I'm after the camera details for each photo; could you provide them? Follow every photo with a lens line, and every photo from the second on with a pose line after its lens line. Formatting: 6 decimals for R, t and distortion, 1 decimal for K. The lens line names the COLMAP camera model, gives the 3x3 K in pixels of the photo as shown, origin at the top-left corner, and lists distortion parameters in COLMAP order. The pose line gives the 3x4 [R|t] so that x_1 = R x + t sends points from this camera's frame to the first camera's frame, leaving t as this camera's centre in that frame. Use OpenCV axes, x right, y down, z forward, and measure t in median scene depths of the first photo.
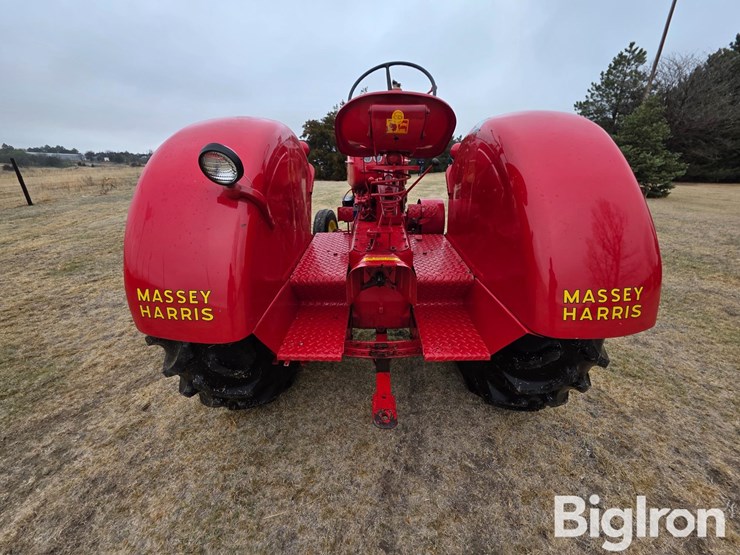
lens RADIAL K [[295.8, 0, 373.4], [0, 295.8, 276.1], [0, 0, 1]] dist [0.006473, -0.001828]
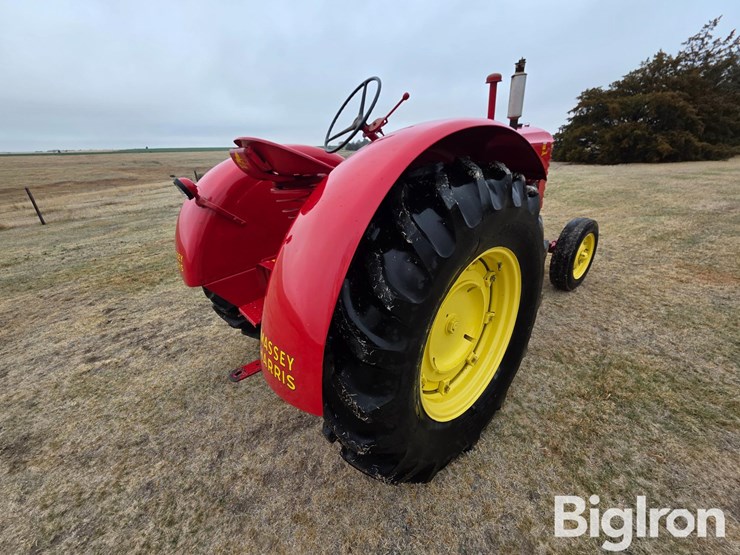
lens RADIAL K [[295.8, 0, 373.4], [0, 295.8, 276.1], [0, 0, 1]] dist [0.006473, -0.001828]
pose [[0.665835, 0.252980, -0.701901, 1.174237], [-0.213313, 0.966039, 0.145829, -0.267774], [0.714955, 0.052627, 0.697187, 0.413770]]
